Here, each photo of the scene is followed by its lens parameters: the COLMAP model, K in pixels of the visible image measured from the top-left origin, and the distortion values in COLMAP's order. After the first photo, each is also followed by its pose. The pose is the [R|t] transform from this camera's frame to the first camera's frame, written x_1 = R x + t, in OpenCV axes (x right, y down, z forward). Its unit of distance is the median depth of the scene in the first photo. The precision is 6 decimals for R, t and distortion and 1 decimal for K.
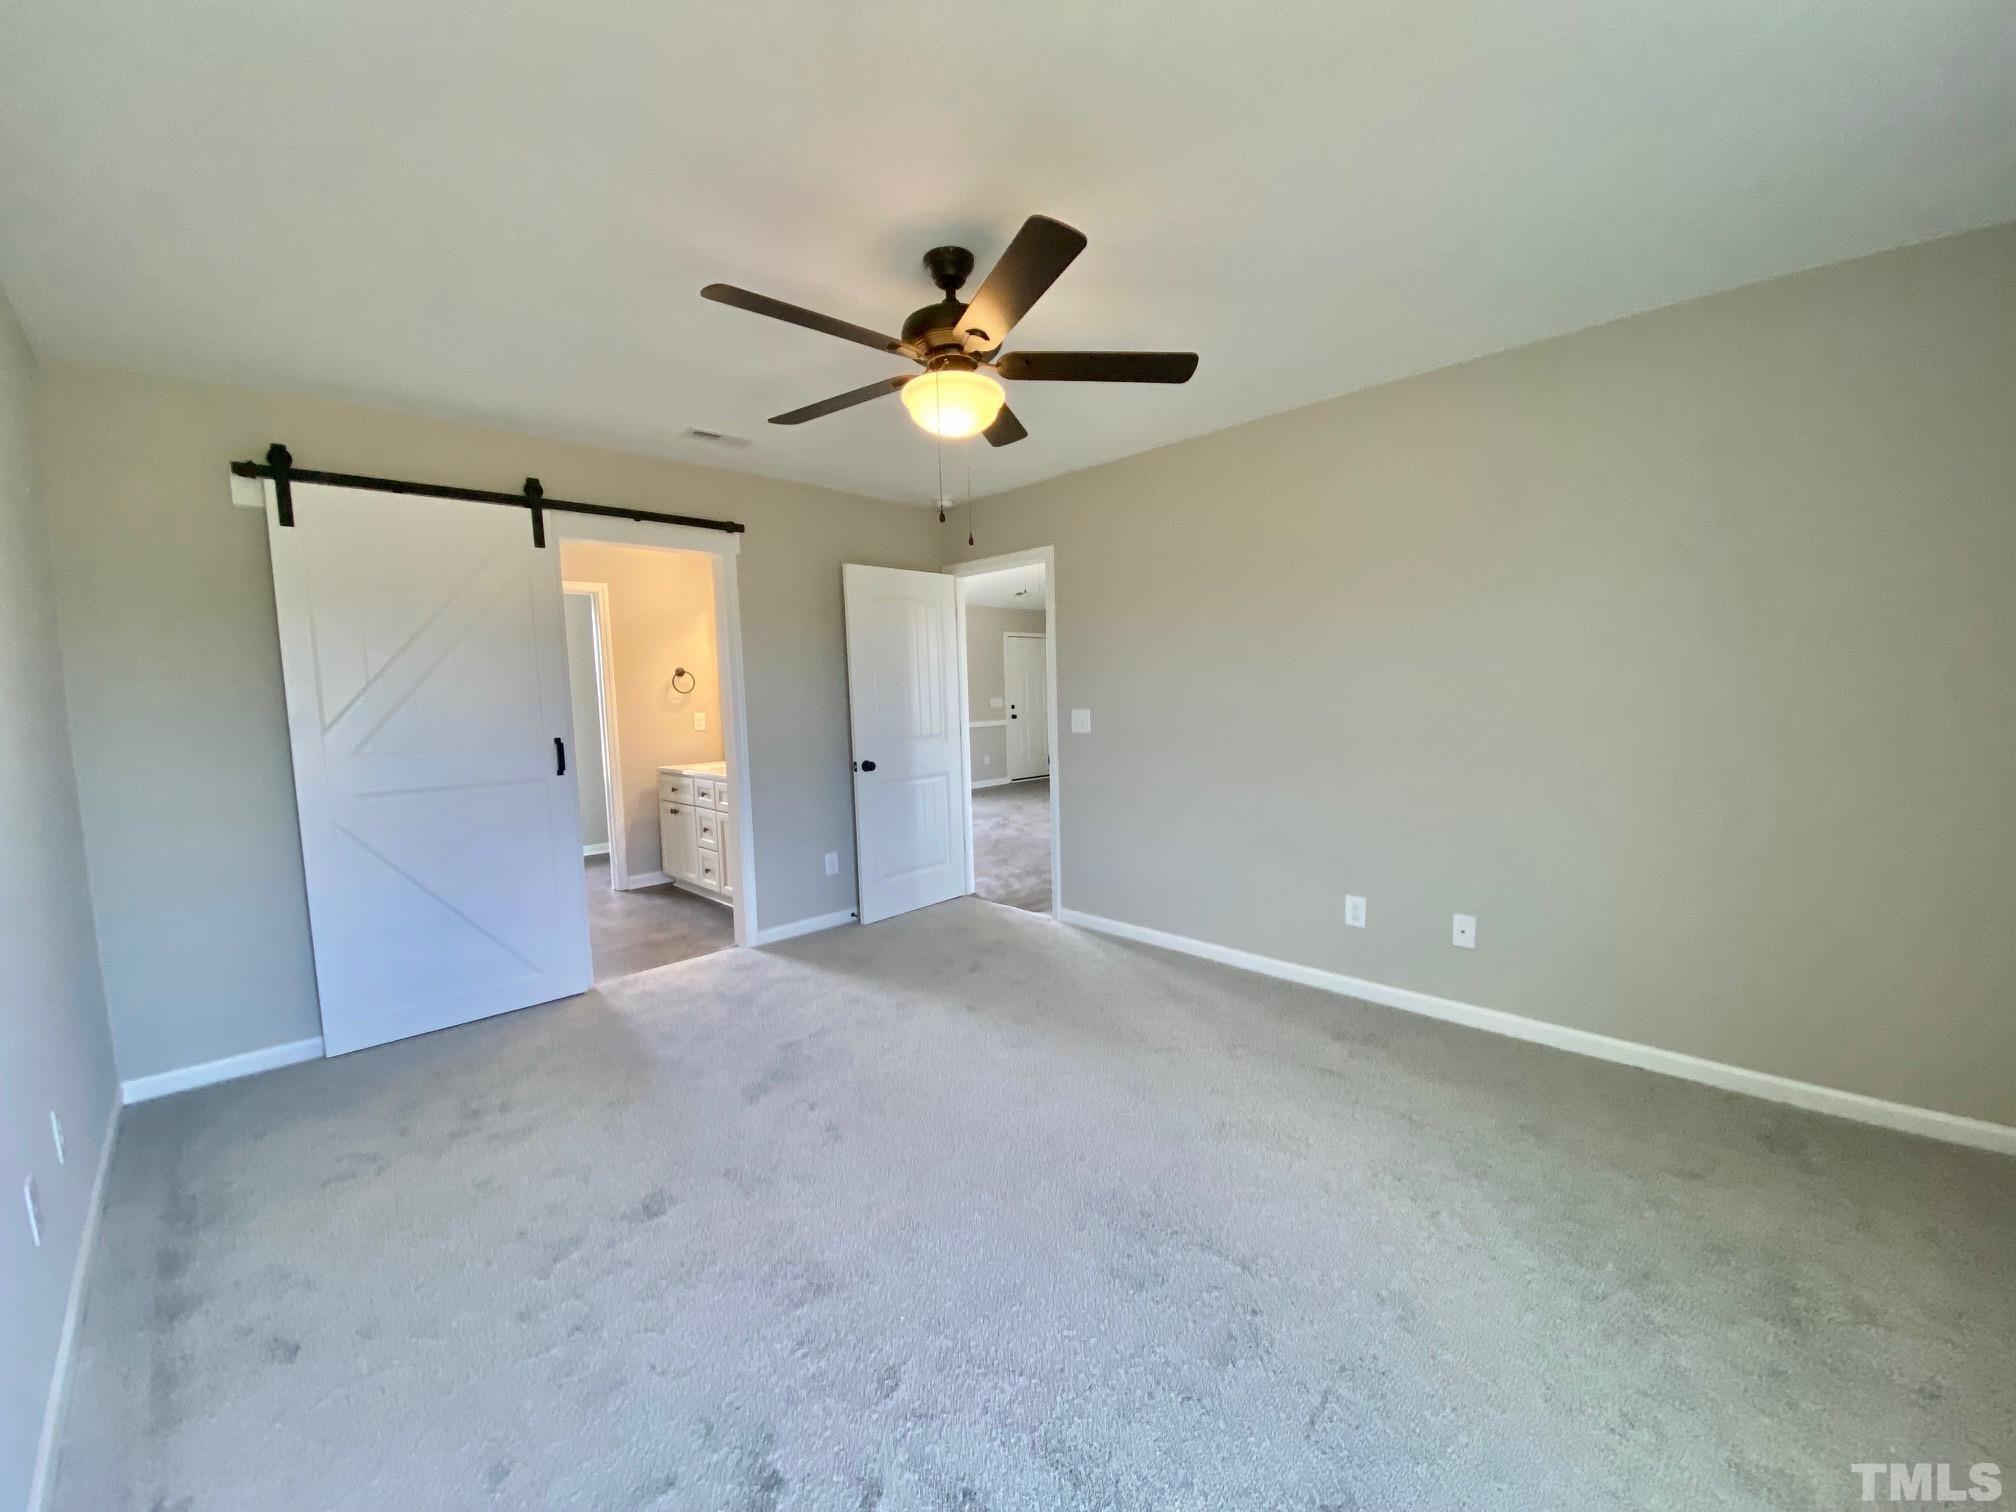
lens RADIAL K [[808.4, 0, 1008.3], [0, 808.4, 763.7], [0, 0, 1]] dist [0.032389, -0.027889]
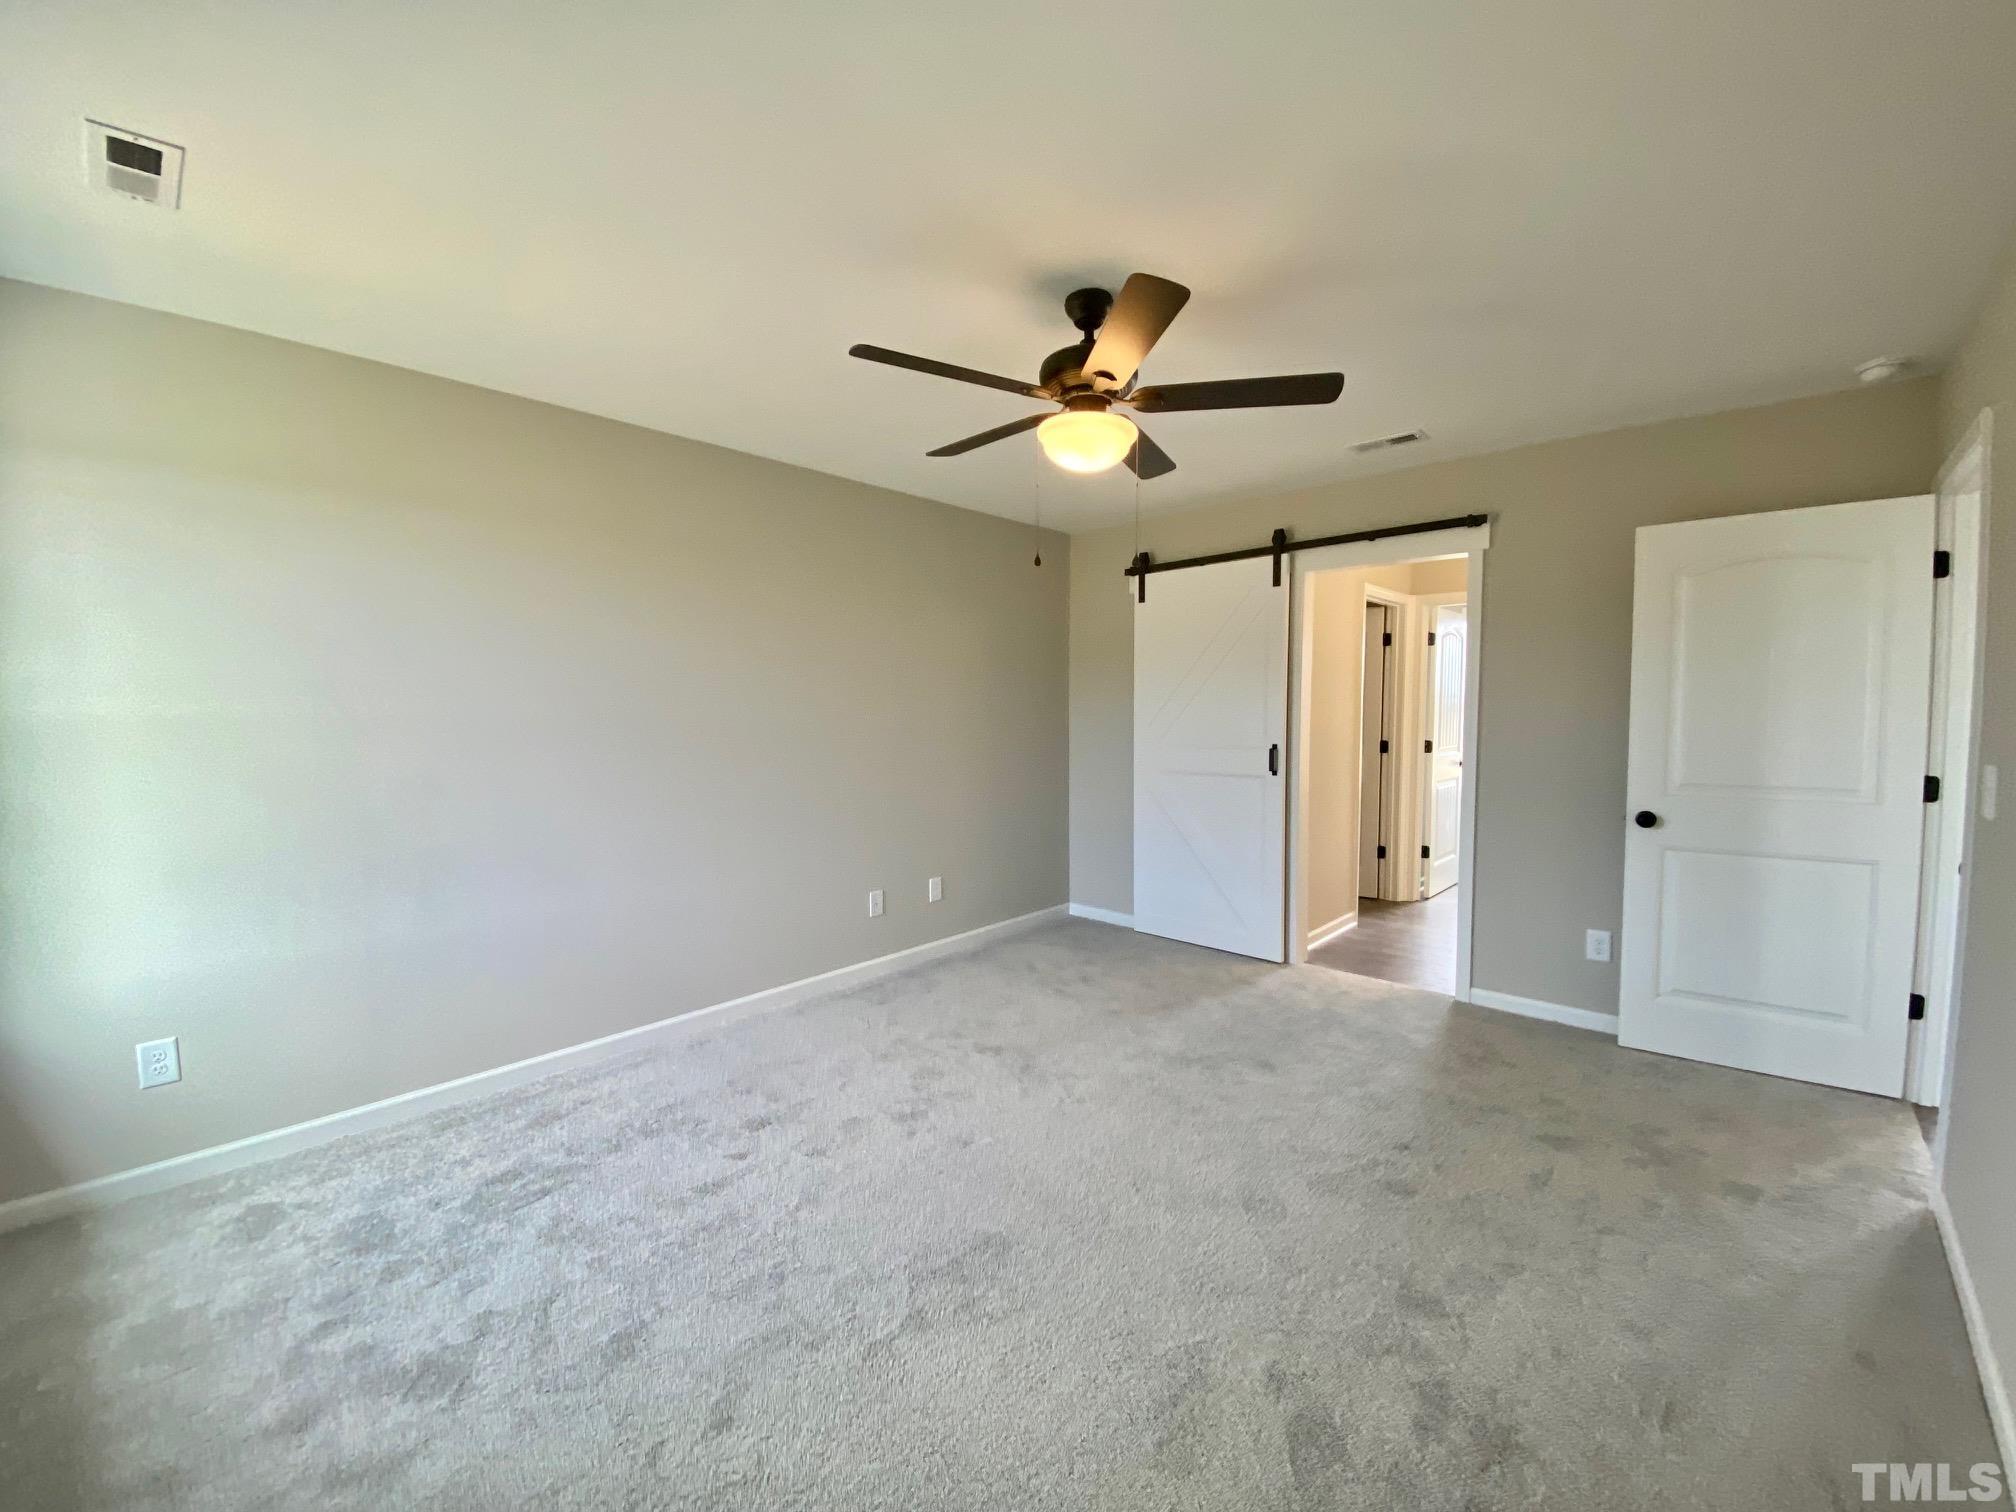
lens RADIAL K [[808.4, 0, 1008.3], [0, 808.4, 763.7], [0, 0, 1]] dist [0.032389, -0.027889]
pose [[0.045653, 0.093269, -0.994594, 0.583745], [-0.087608, 0.992169, 0.089020, -0.070504], [0.995108, 0.083070, 0.053467, 0.520204]]
